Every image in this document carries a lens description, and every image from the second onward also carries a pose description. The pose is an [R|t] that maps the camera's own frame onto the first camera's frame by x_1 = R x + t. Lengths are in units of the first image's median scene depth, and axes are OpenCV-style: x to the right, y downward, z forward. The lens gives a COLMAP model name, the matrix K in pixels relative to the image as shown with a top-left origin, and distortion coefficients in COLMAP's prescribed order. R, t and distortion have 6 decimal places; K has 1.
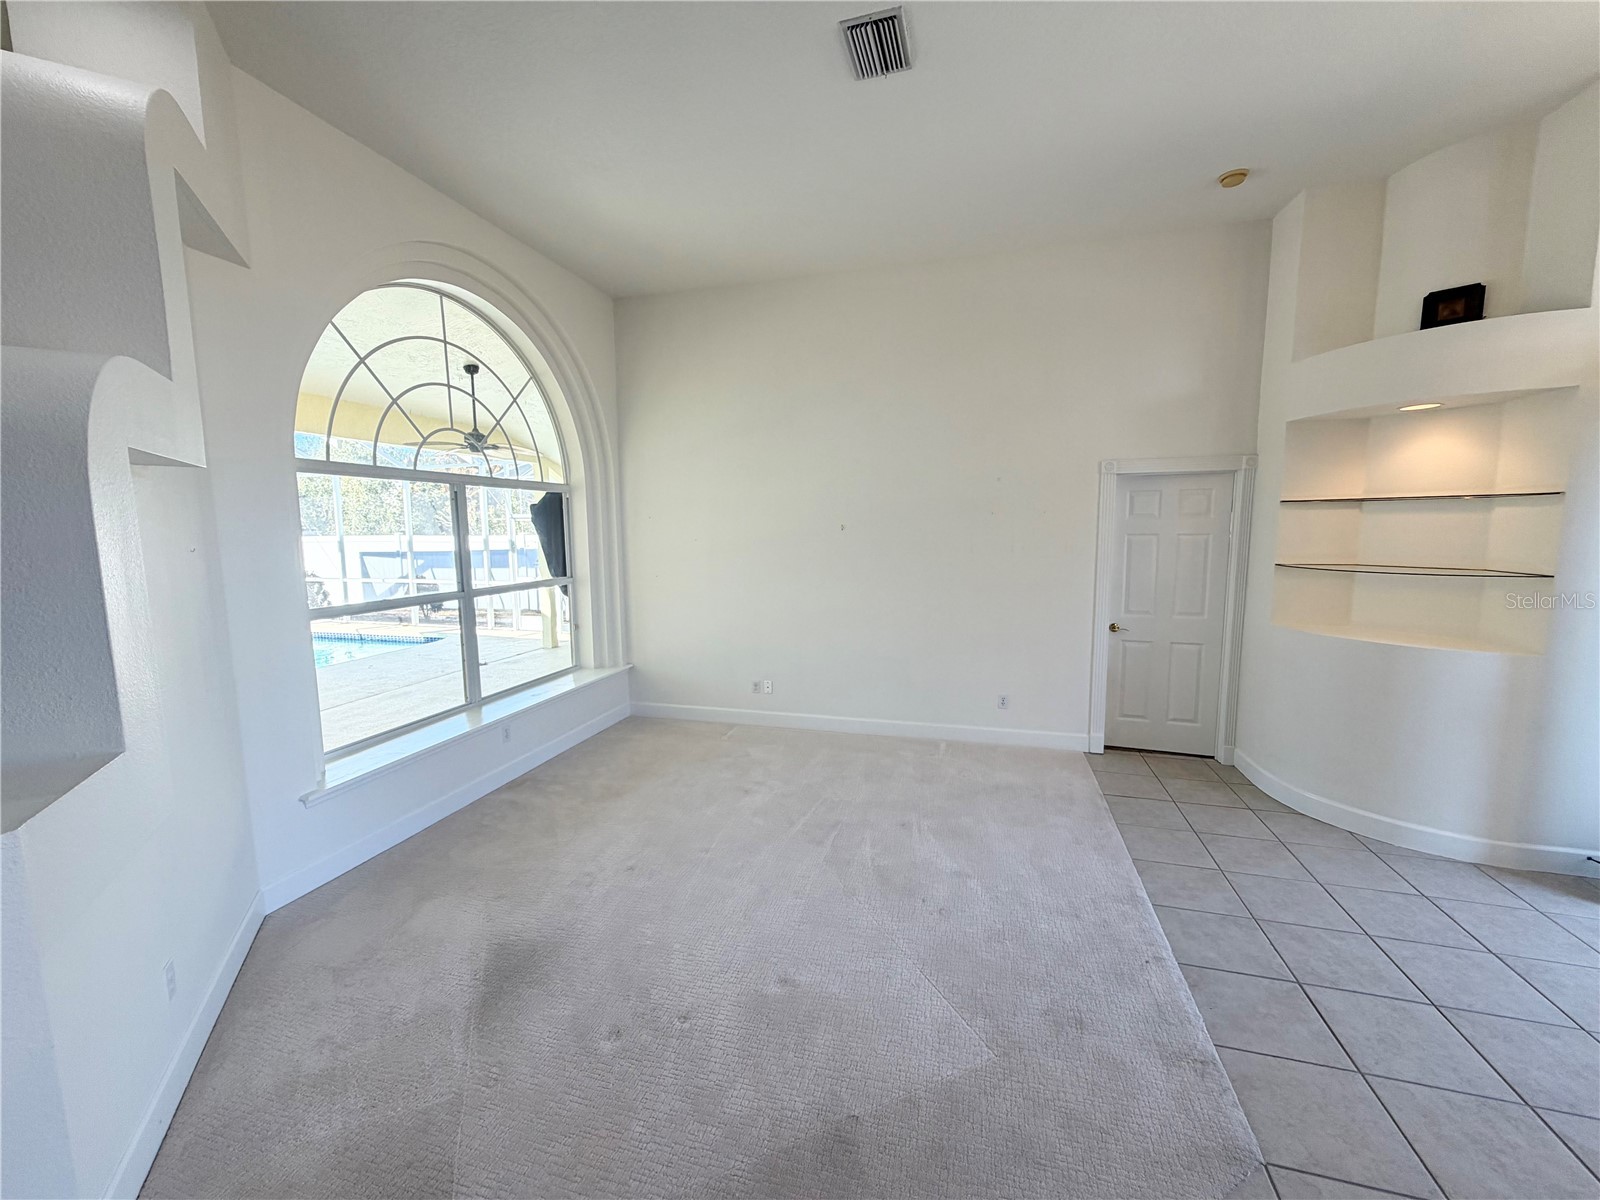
lens RADIAL K [[634.8, 0, 805.9], [0, 634.8, 592.7], [0, 0, 1]] dist [-0.005553, 0.001408]
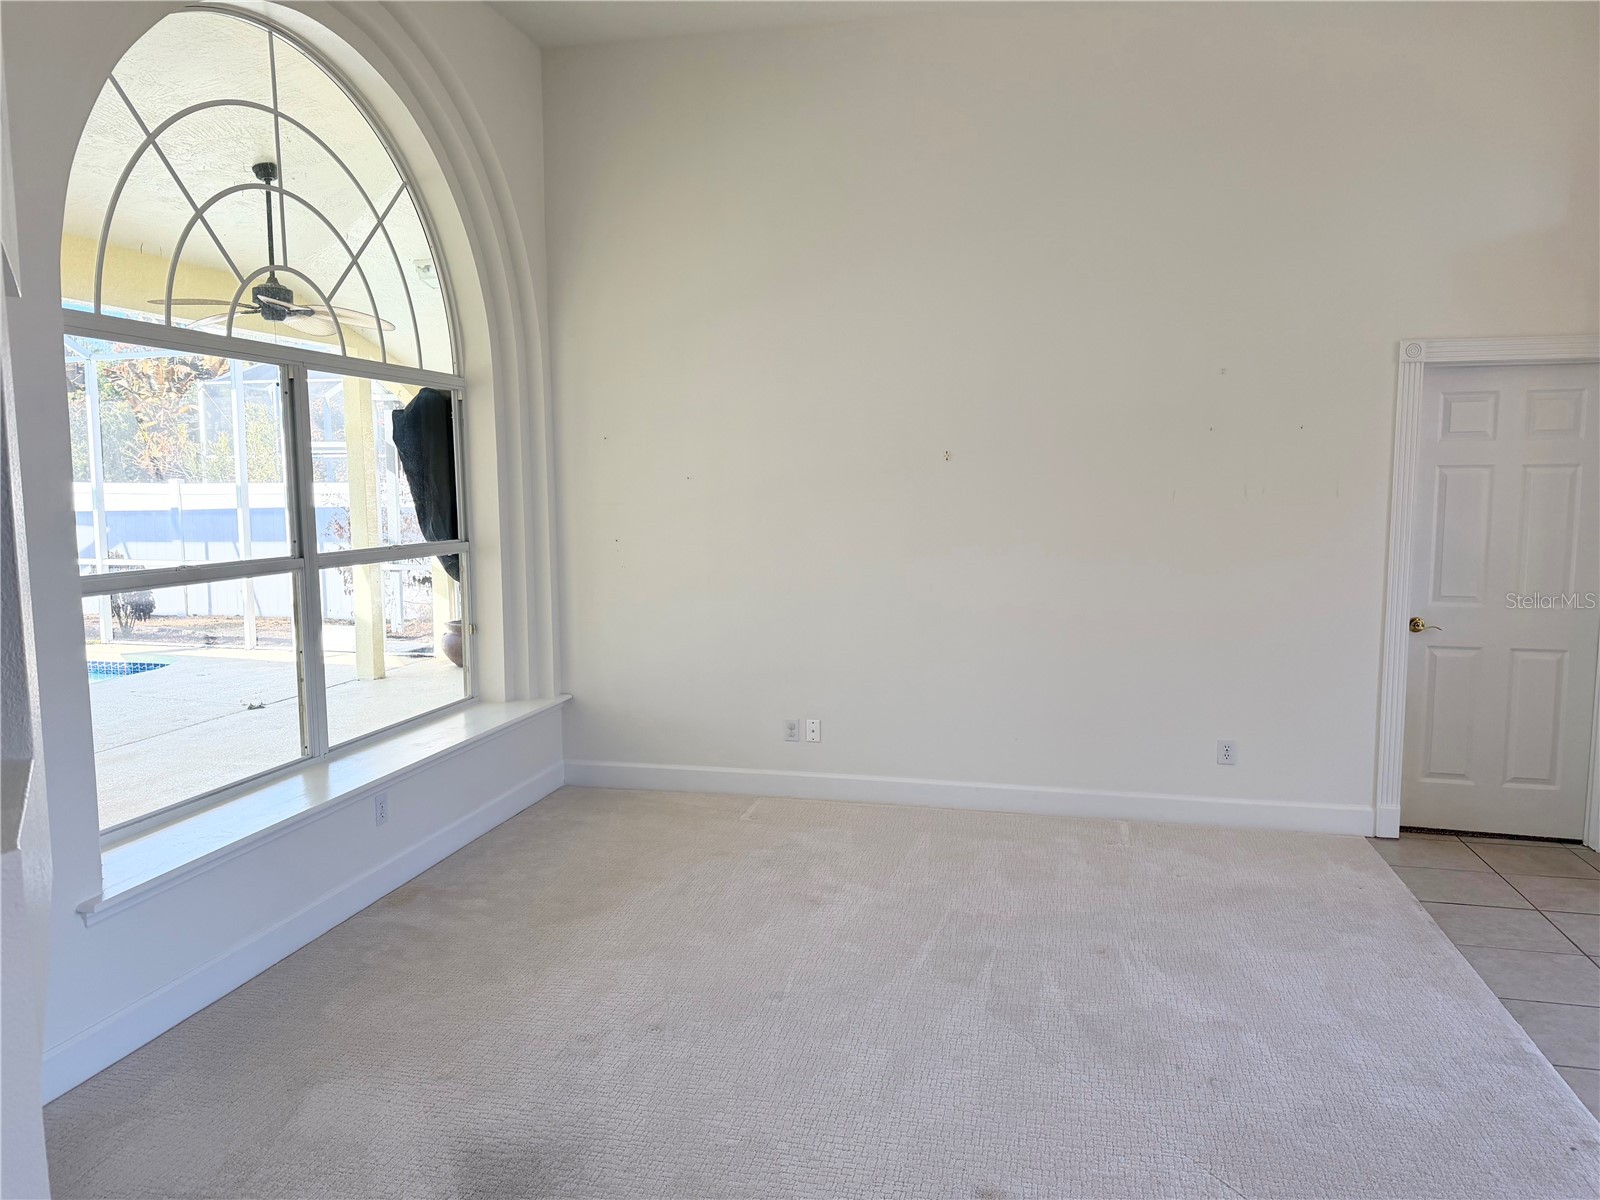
lens RADIAL K [[1114.0, 0, 806.2], [0, 1114.0, 595.7], [0, 0, 1]] dist [0.055114, -0.076157]
pose [[0.998846, 0.000636, 0.048025, -0.137386], [-0.000465, 0.999993, -0.003583, 0.034403], [-0.048027, 0.003557, 0.998840, -0.017715]]
